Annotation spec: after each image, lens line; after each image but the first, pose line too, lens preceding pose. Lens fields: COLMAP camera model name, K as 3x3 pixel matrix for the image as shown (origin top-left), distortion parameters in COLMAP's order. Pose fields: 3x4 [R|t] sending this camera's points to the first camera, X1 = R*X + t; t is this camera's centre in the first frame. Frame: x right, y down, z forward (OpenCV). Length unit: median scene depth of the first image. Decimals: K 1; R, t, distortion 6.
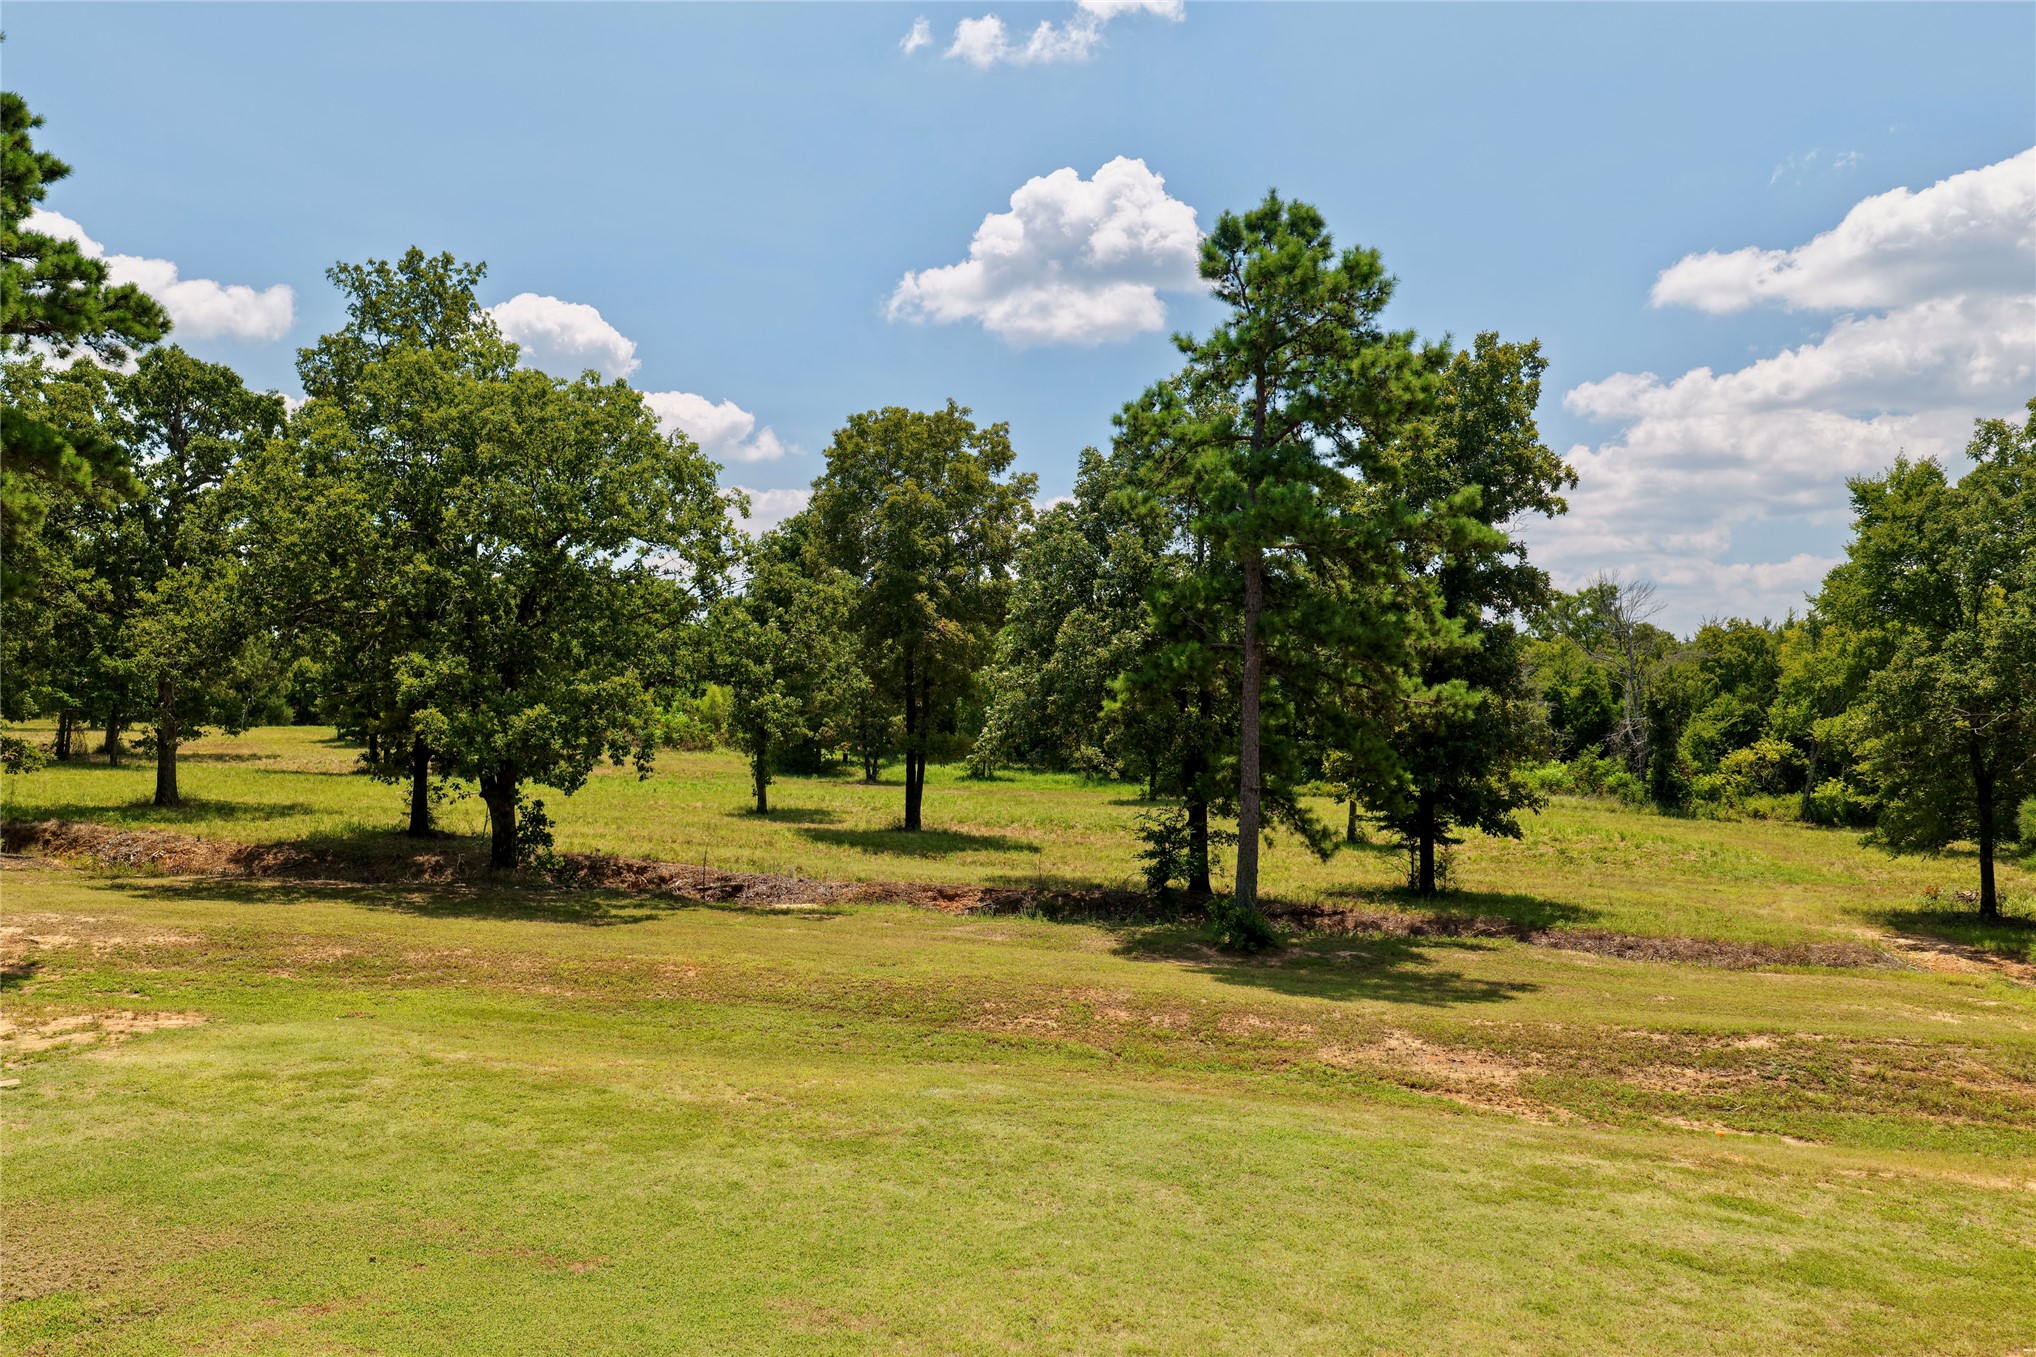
lens RADIAL K [[1661.3, 0, 1018.0], [0, 1661.3, 678.5], [0, 0, 1]] dist [-0.008537, 0.020038]
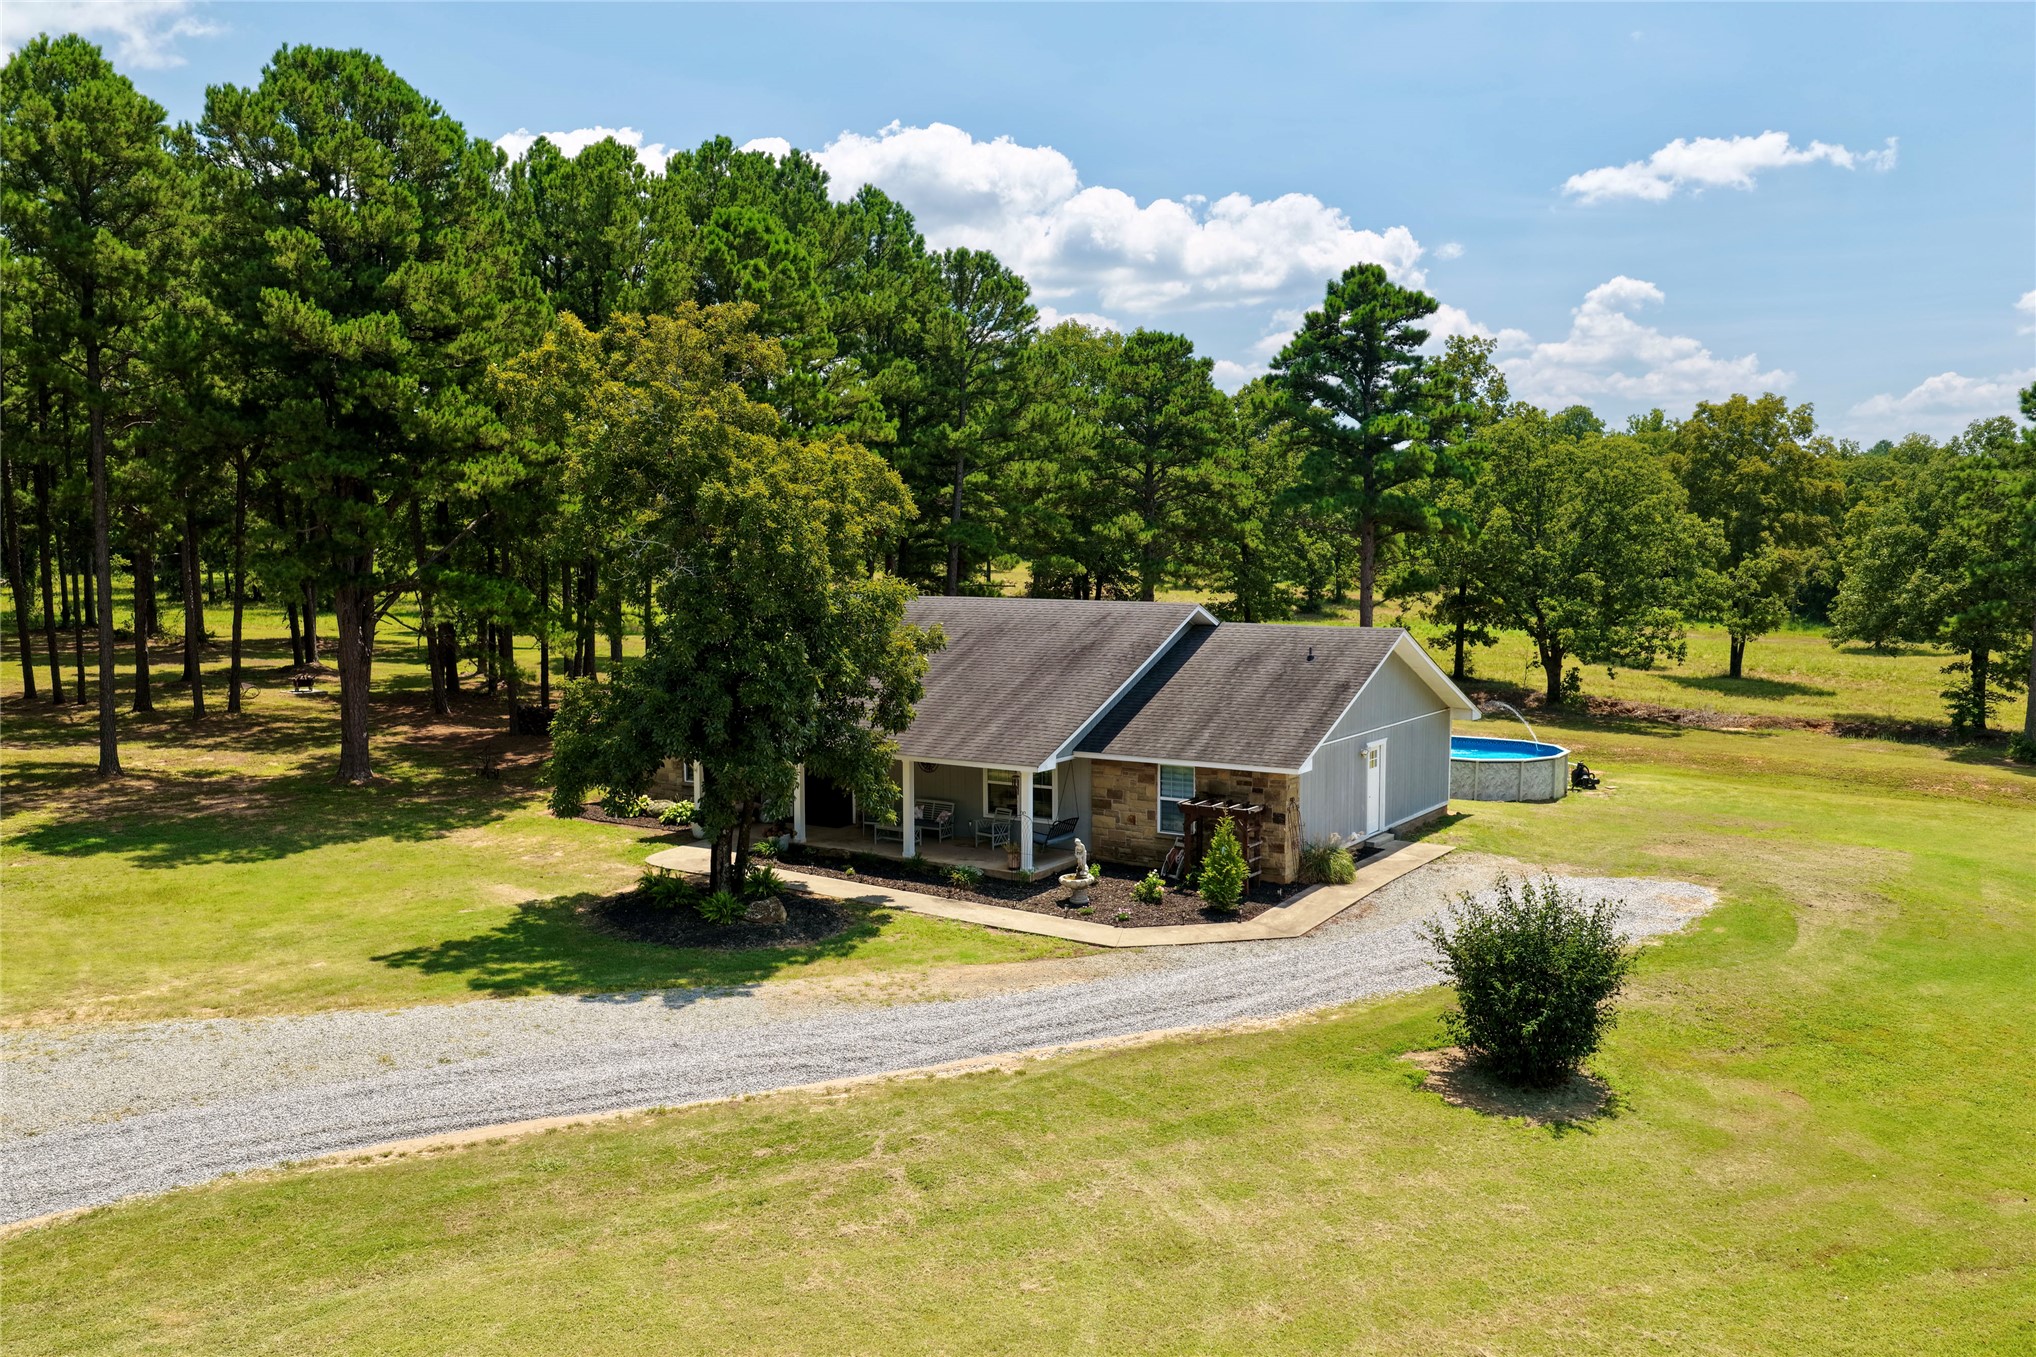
lens RADIAL K [[1661.3, 0, 1018.0], [0, 1661.3, 678.5], [0, 0, 1]] dist [-0.008537, 0.020038]
pose [[0.944176, 0.021969, -0.328709, -0.252808], [0.017138, 0.993148, 0.115603, -0.130914], [0.328996, -0.114783, 0.937329, -0.885386]]
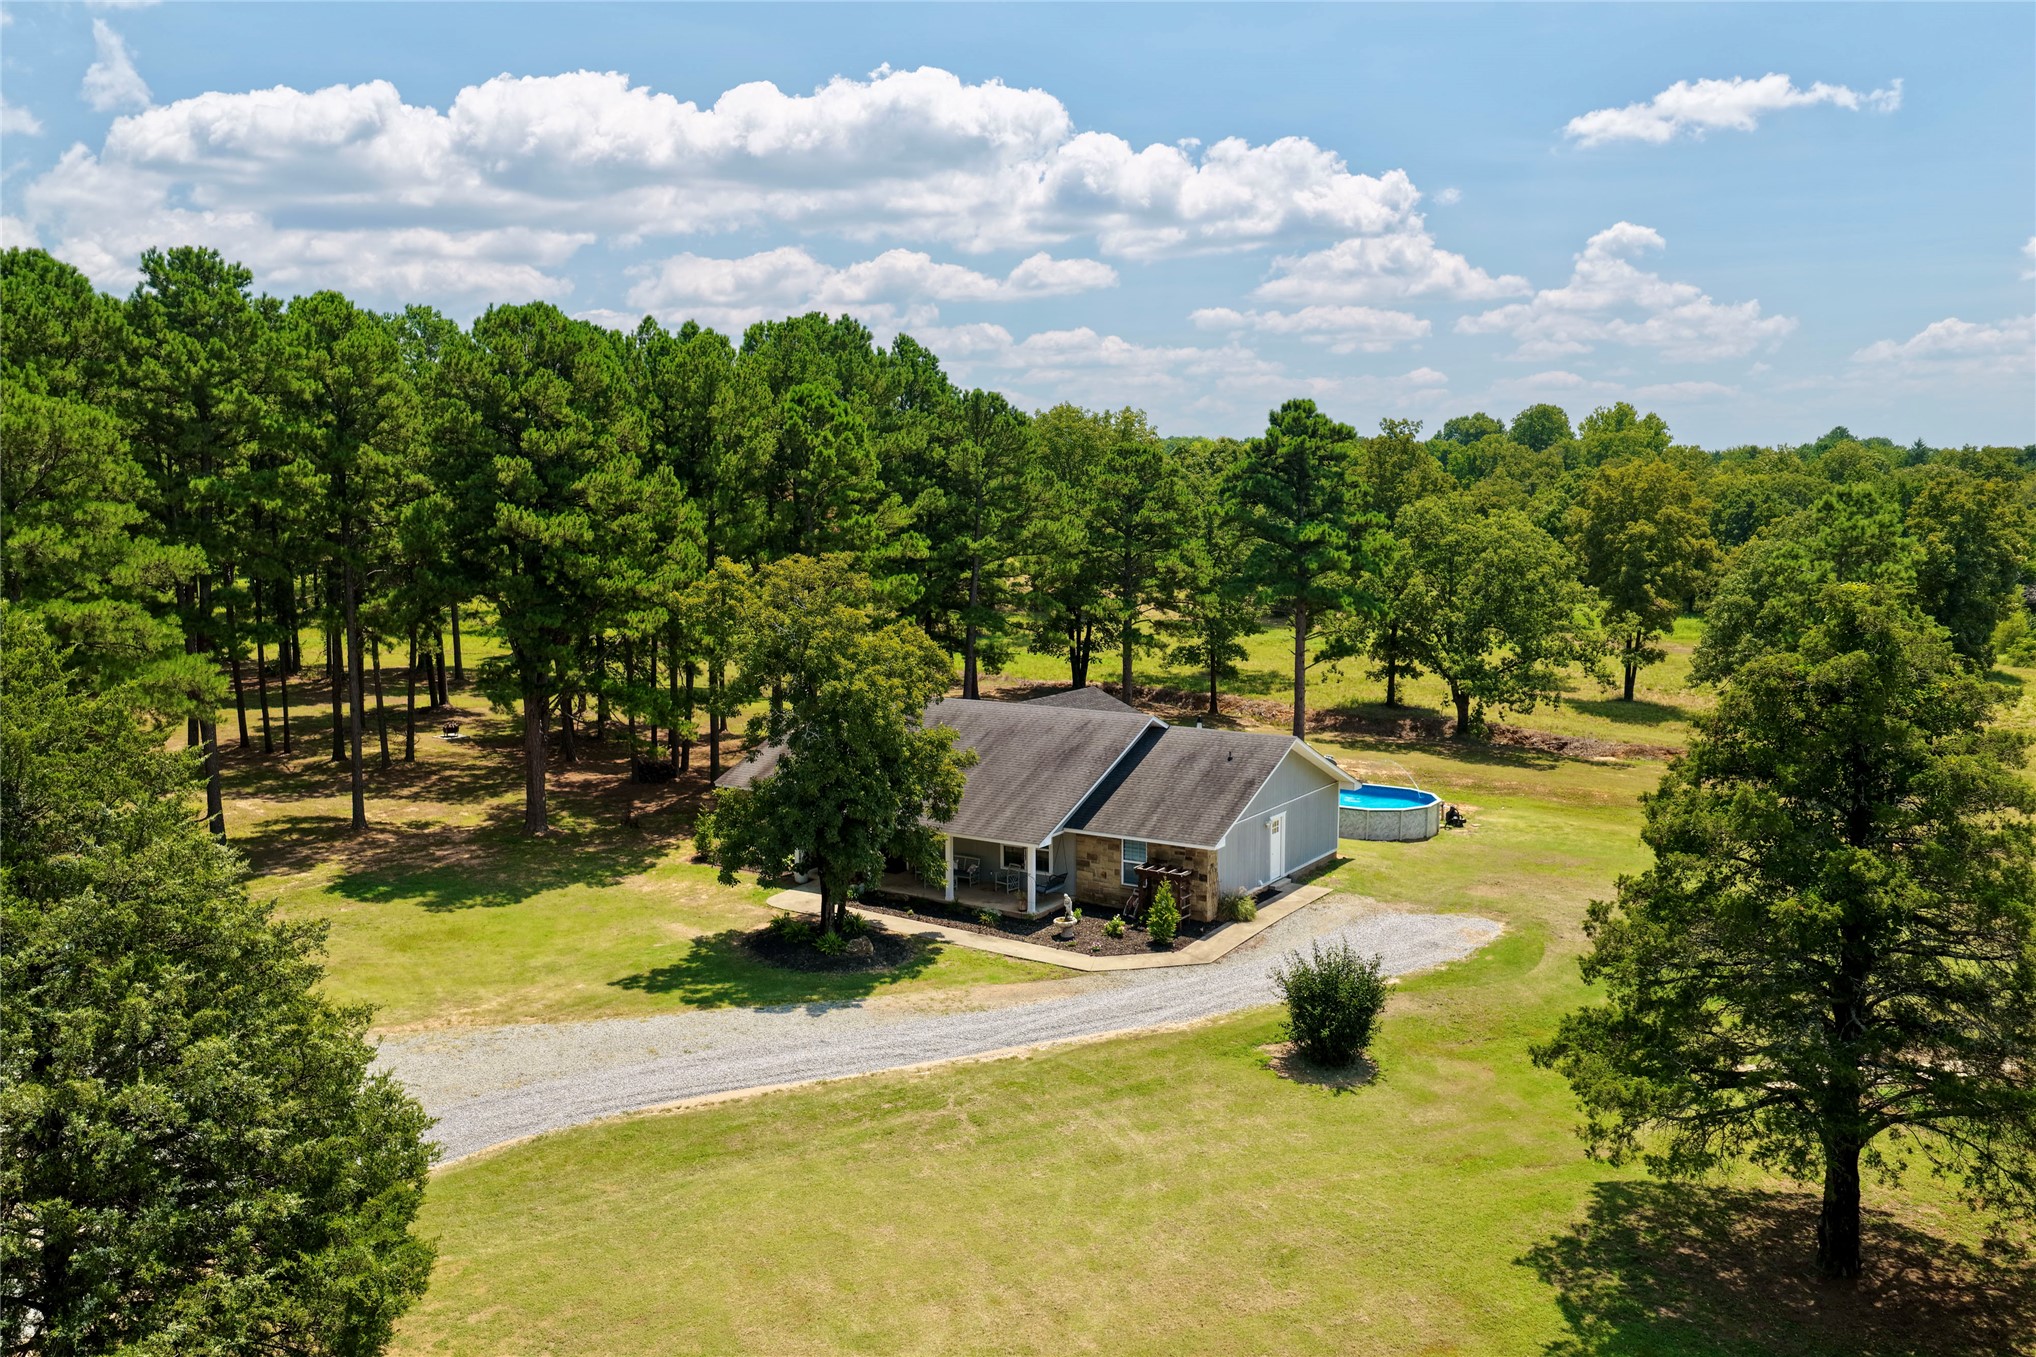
lens RADIAL K [[1661.3, 0, 1018.0], [0, 1661.3, 678.5], [0, 0, 1]] dist [-0.008537, 0.020038]
pose [[0.944486, 0.031020, -0.327084, -0.137356], [0.018286, 0.989027, 0.146600, -0.286091], [0.328042, -0.144443, 0.933555, -1.227796]]
